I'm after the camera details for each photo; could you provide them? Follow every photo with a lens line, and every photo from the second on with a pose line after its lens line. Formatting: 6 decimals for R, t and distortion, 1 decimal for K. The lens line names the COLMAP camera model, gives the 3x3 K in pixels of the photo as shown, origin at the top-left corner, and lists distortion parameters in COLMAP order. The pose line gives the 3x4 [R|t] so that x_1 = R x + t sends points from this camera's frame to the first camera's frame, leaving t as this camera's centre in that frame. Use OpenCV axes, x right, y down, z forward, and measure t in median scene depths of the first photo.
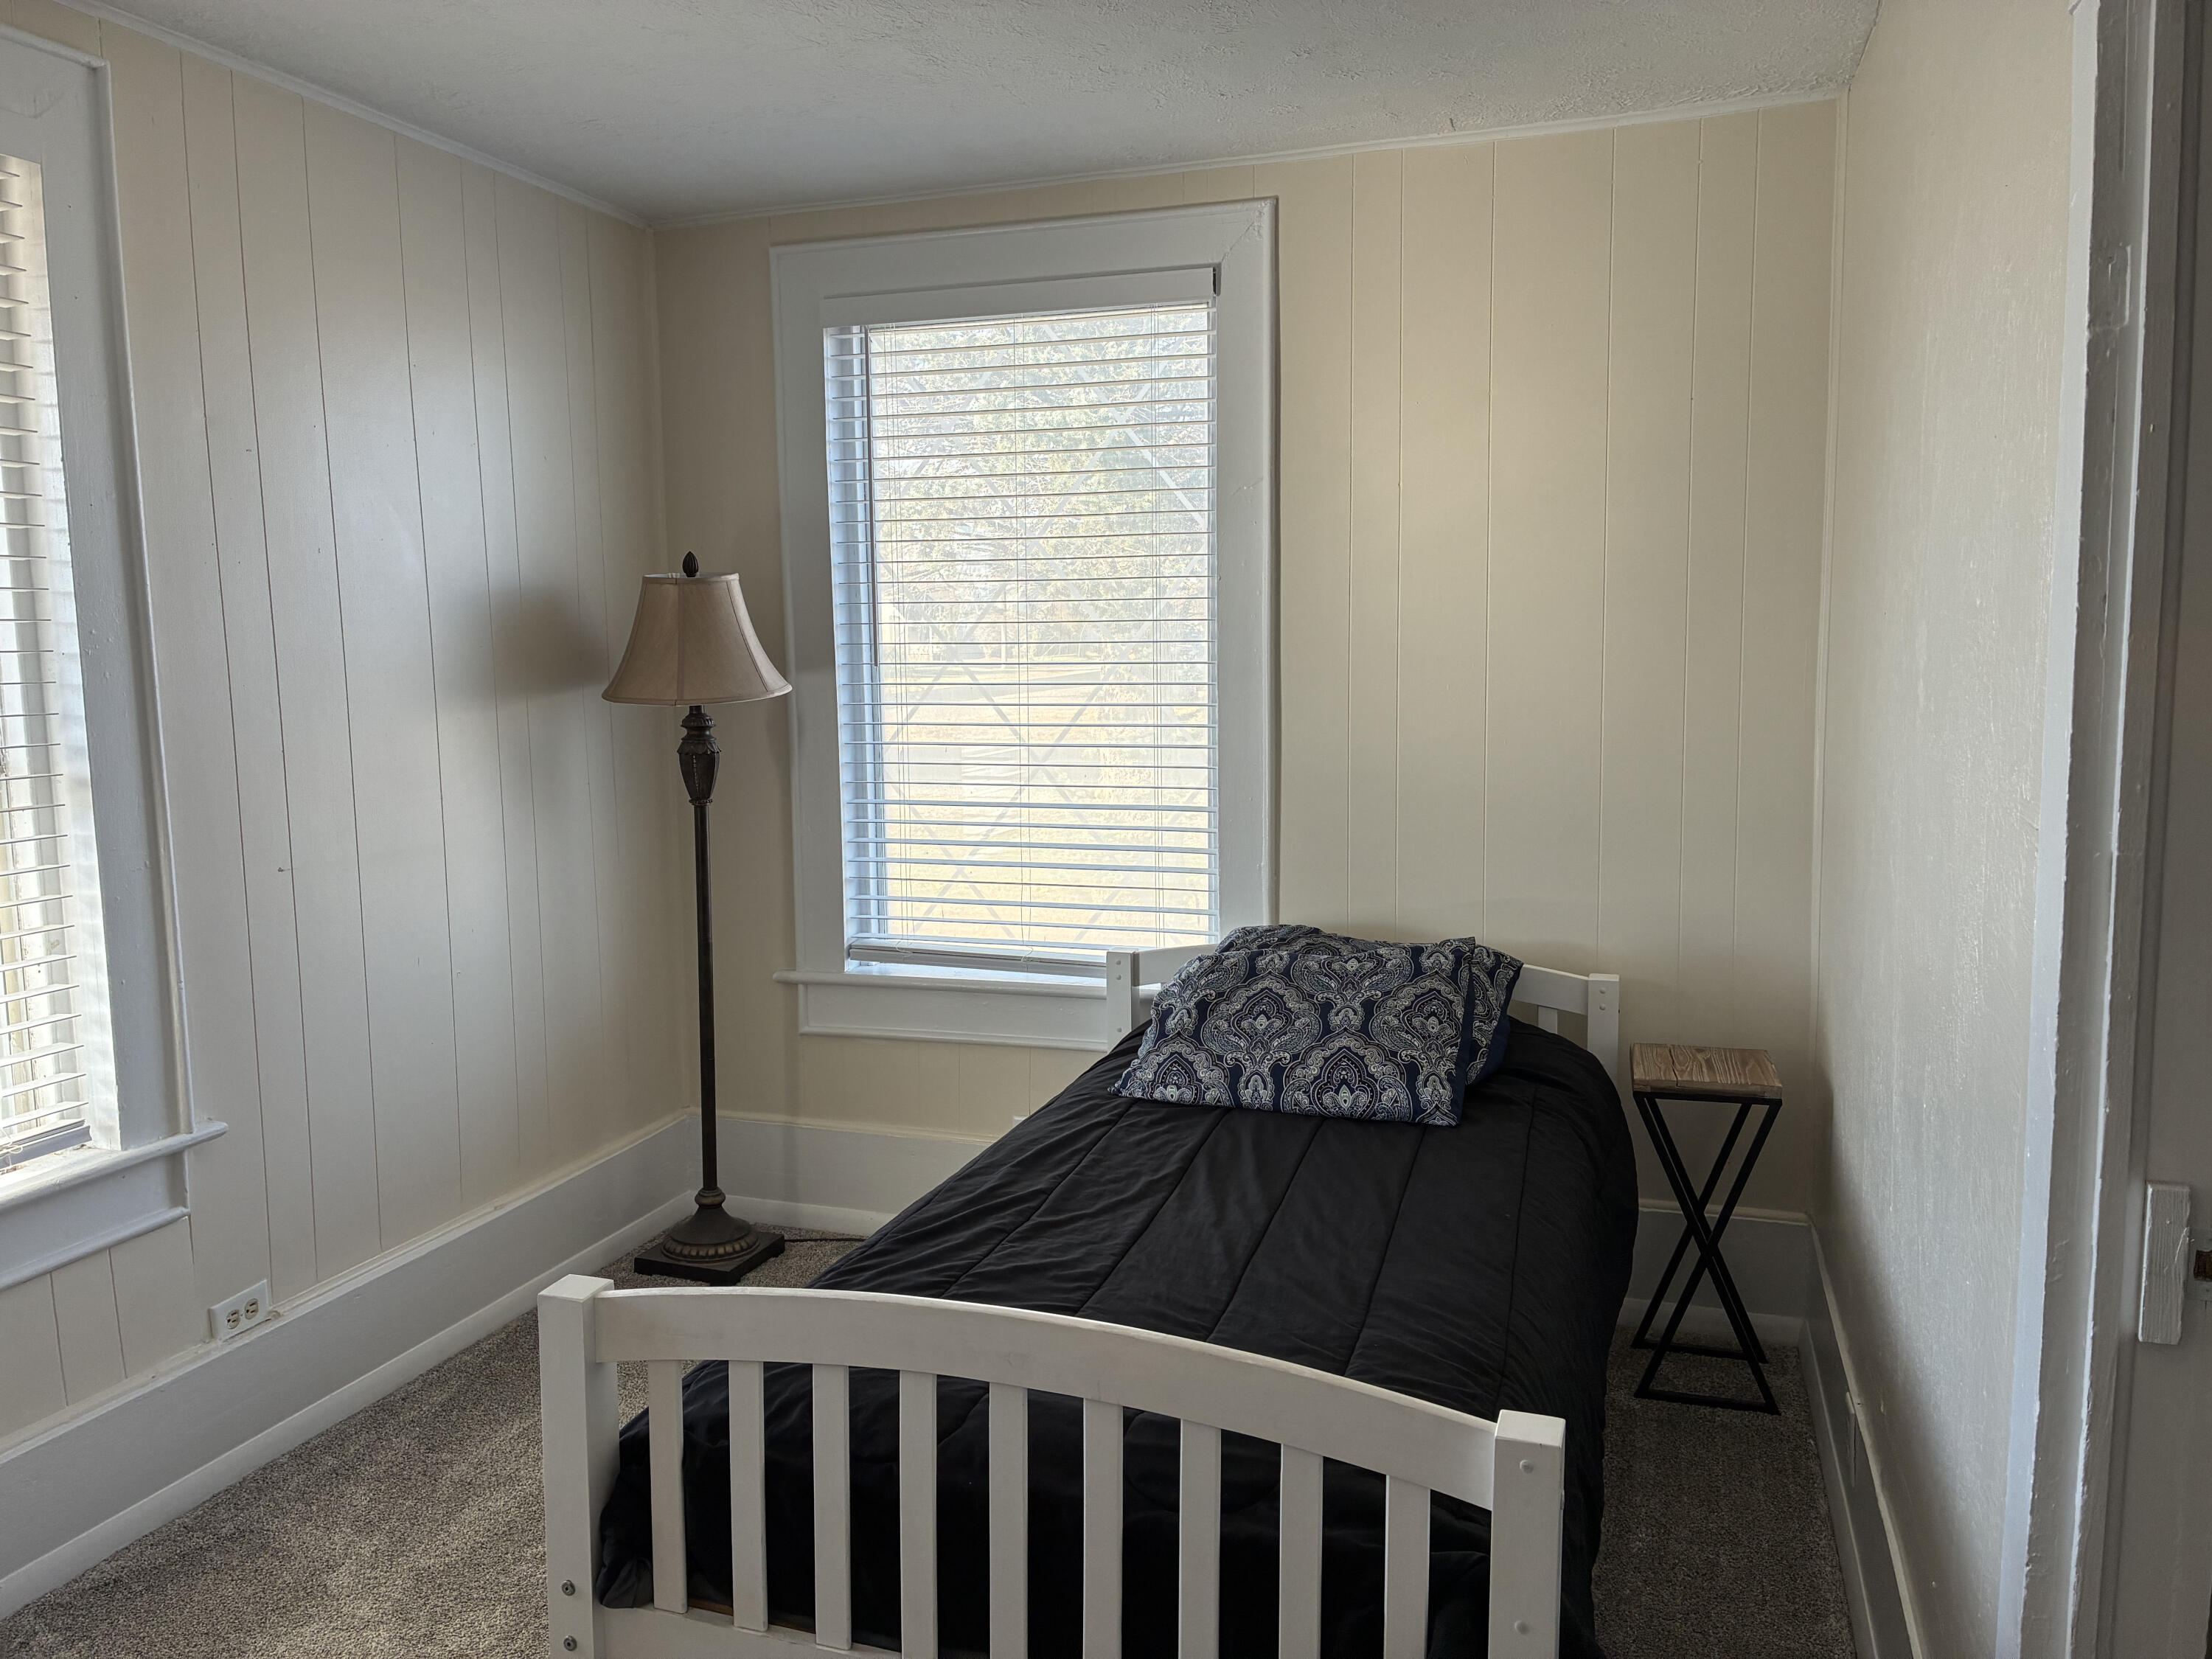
lens RADIAL K [[1669.0, 0, 1104.6], [0, 1669.0, 815.9], [0, 0, 1]] dist [0.042128, -0.042107]
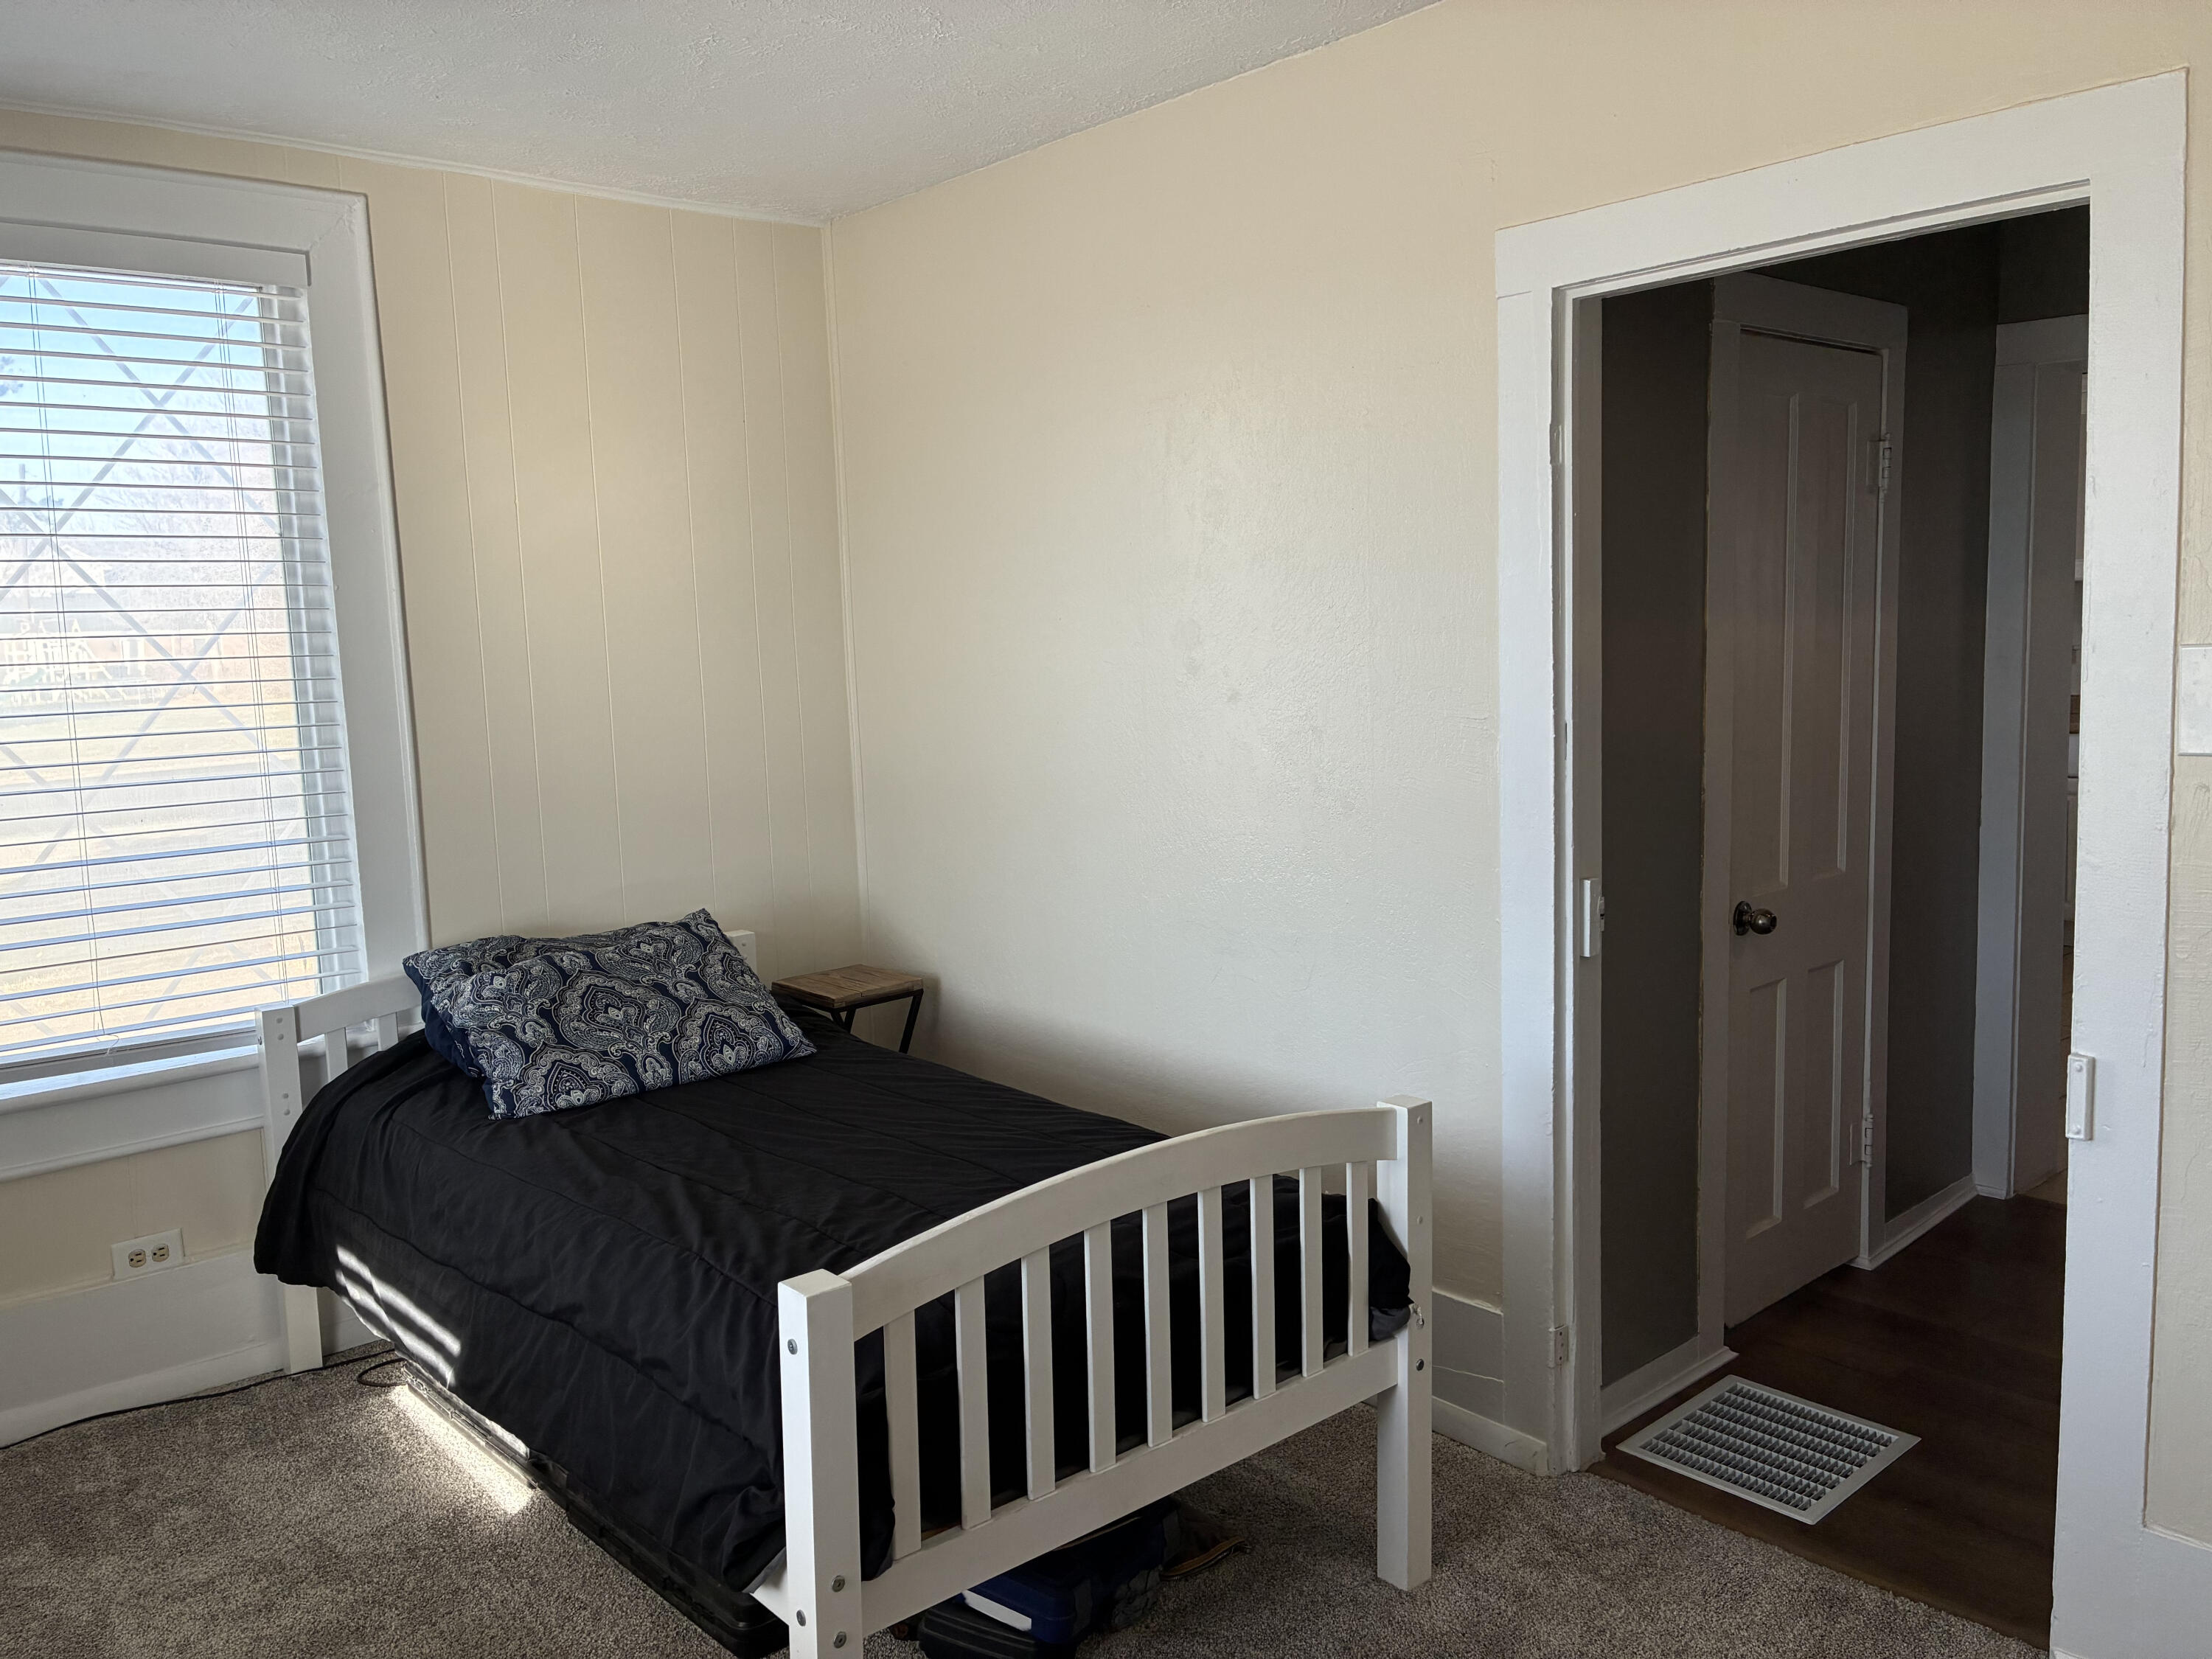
lens RADIAL K [[1669.0, 0, 1104.6], [0, 1669.0, 815.9], [0, 0, 1]] dist [0.042128, -0.042107]
pose [[0.499735, -0.104587, 0.859841, -0.648012], [0.118849, 0.991574, 0.051536, -0.016827], [-0.857986, 0.076437, 0.507954, 0.198072]]
